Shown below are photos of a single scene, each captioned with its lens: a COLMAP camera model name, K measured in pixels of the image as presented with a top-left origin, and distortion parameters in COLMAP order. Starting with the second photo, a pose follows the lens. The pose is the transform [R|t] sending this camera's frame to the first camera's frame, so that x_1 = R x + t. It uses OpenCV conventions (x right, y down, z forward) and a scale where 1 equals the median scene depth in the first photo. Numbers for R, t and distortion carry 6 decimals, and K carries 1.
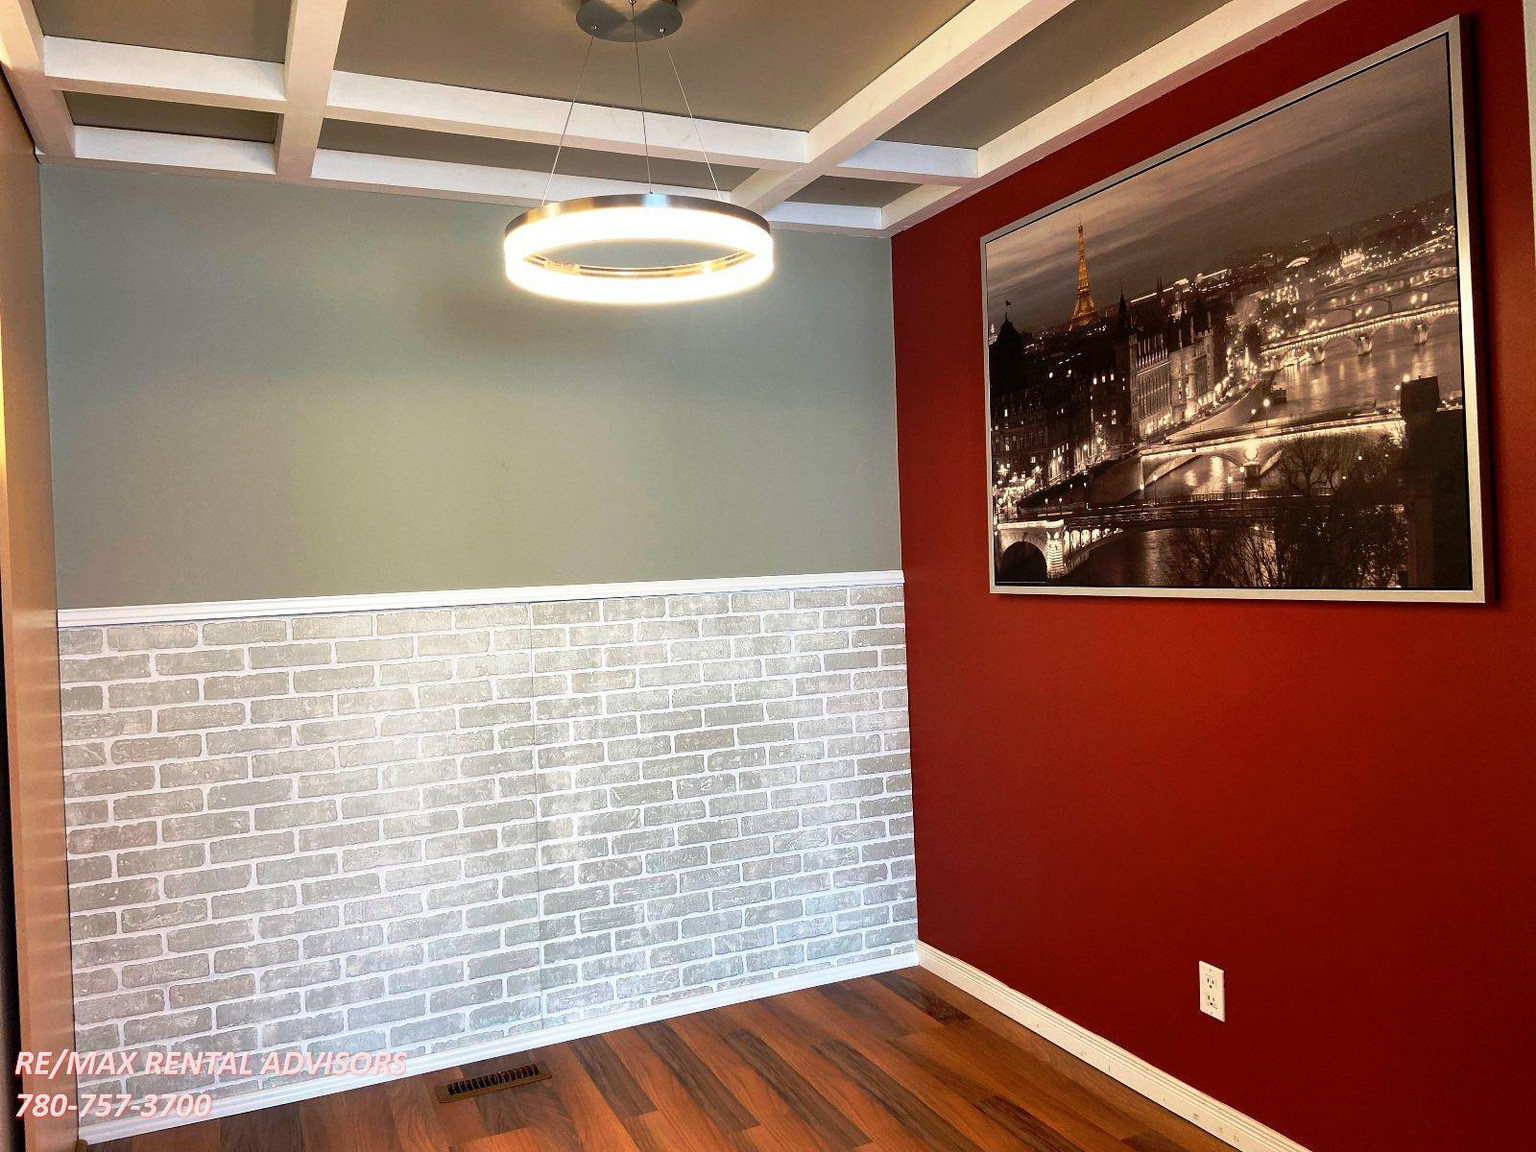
lens RADIAL K [[1172.3, 0, 769.6], [0, 1172.3, 561.5], [0, 0, 1]] dist [0.135515, -0.197045]
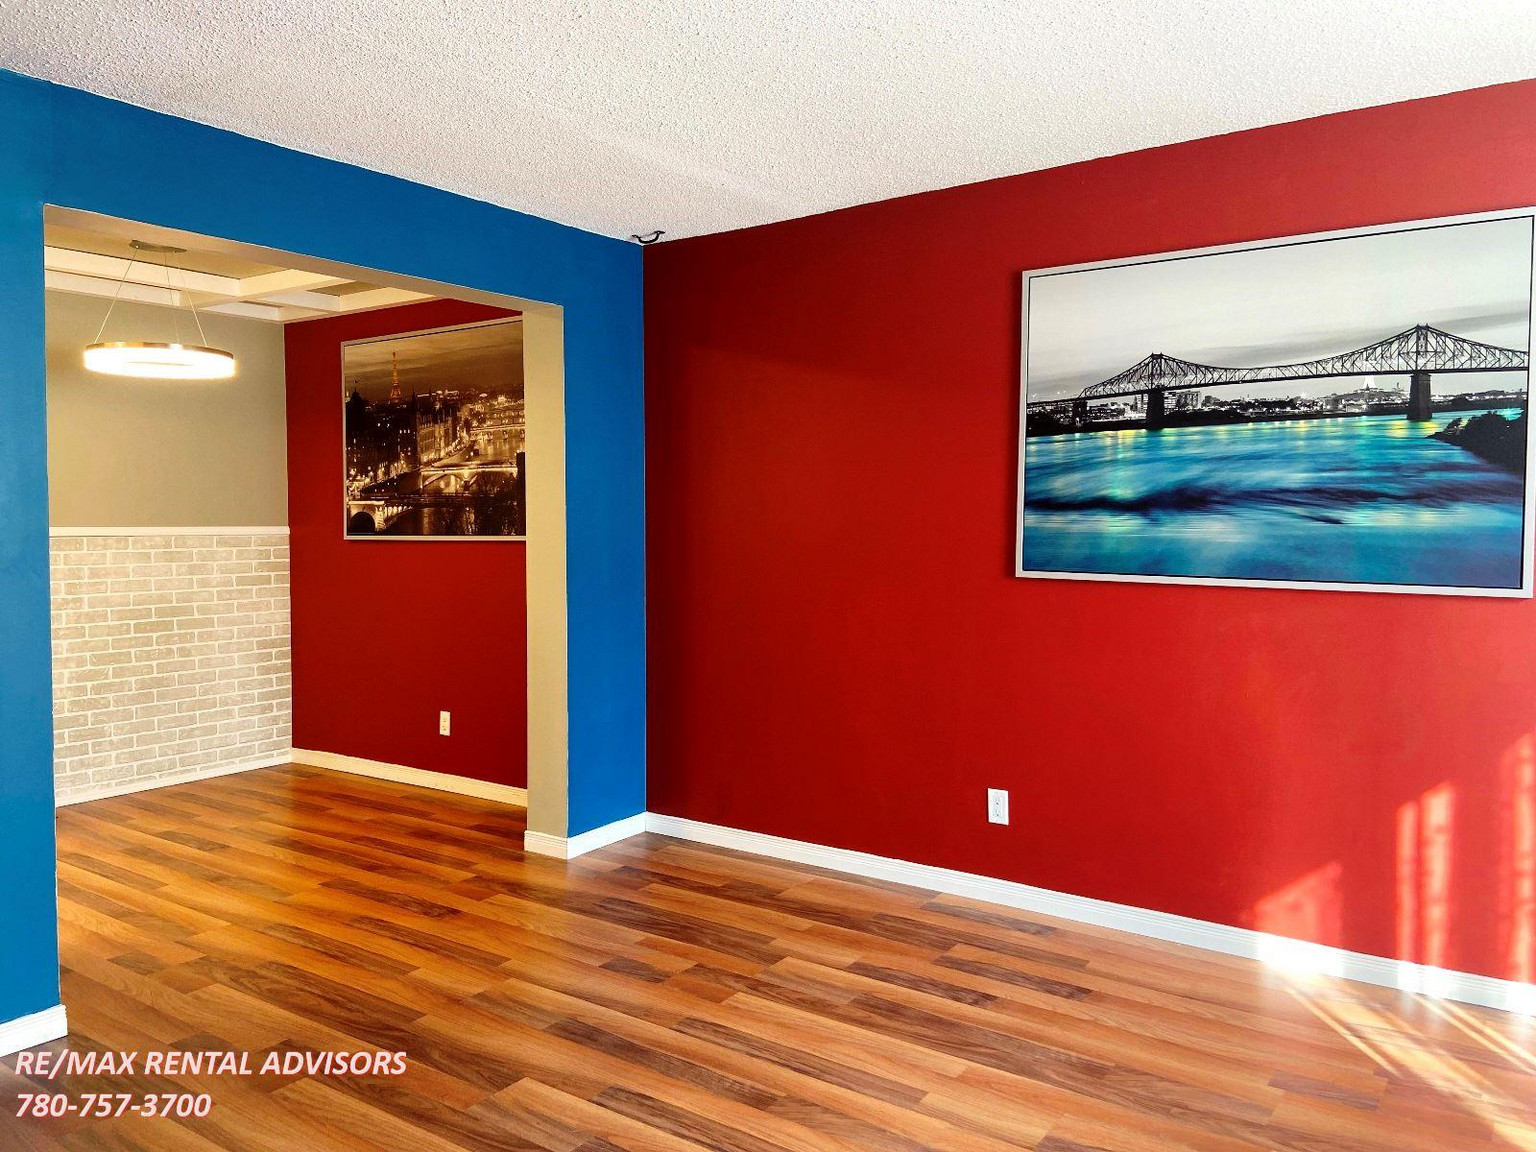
lens RADIAL K [[1172.3, 0, 769.6], [0, 1172.3, 561.5], [0, 0, 1]] dist [0.135515, -0.197045]
pose [[0.868921, 0.020056, 0.494544, -0.149600], [-0.027854, 0.999577, 0.008404, 0.027744], [-0.494166, -0.021077, 0.869112, -0.928012]]
